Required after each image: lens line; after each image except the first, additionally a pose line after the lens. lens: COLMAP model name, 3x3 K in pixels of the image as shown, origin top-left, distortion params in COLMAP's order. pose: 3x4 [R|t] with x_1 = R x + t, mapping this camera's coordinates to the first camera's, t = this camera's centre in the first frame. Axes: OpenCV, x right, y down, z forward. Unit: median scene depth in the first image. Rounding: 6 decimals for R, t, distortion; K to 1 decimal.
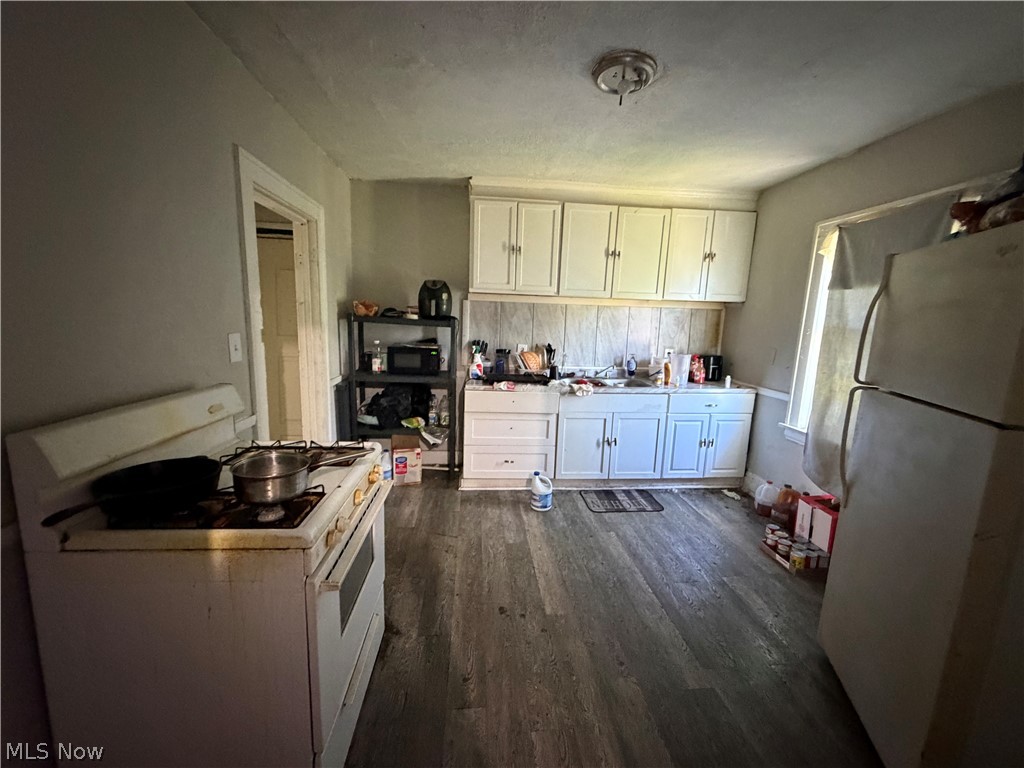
lens RADIAL K [[409.0, 0, 511.9], [0, 409.0, 383.5], [0, 0, 1]] dist [-0.000017, -0.000001]
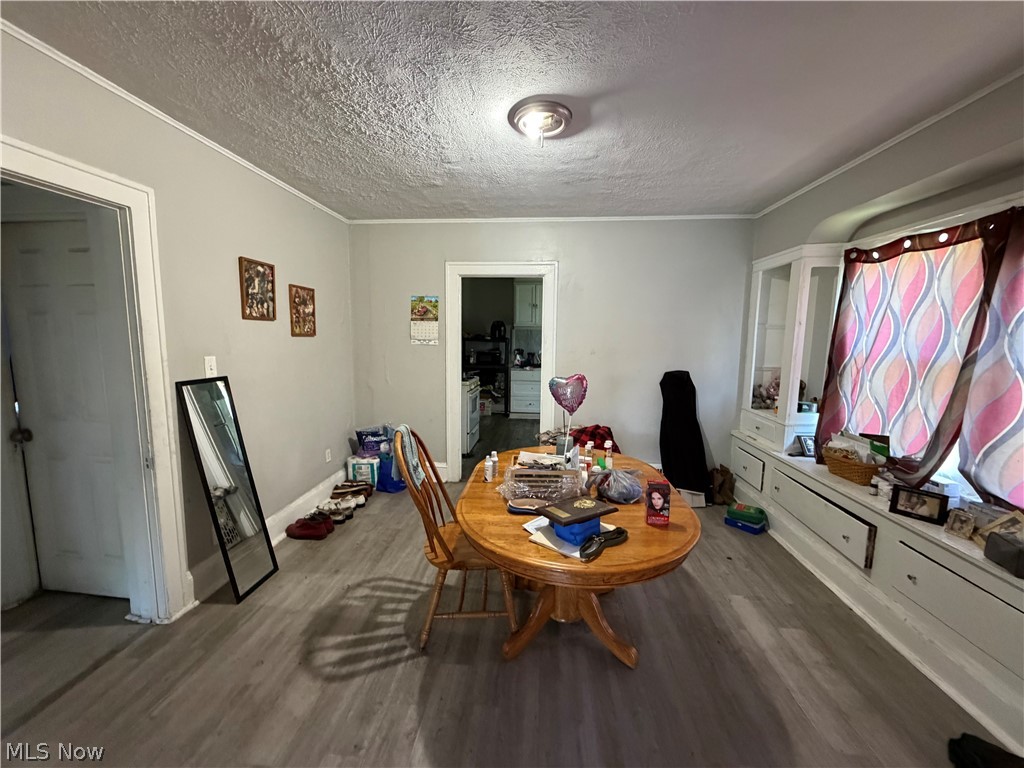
lens RADIAL K [[409.0, 0, 509.0], [0, 409.0, 384.5], [0, 0, 1]] dist [-0.000017, -0.000001]
pose [[0.982743, -0.005879, -0.184885, 0.260501], [-0.002762, 0.998917, -0.046444, 0.178881], [0.184958, 0.046153, 0.981662, -1.074273]]
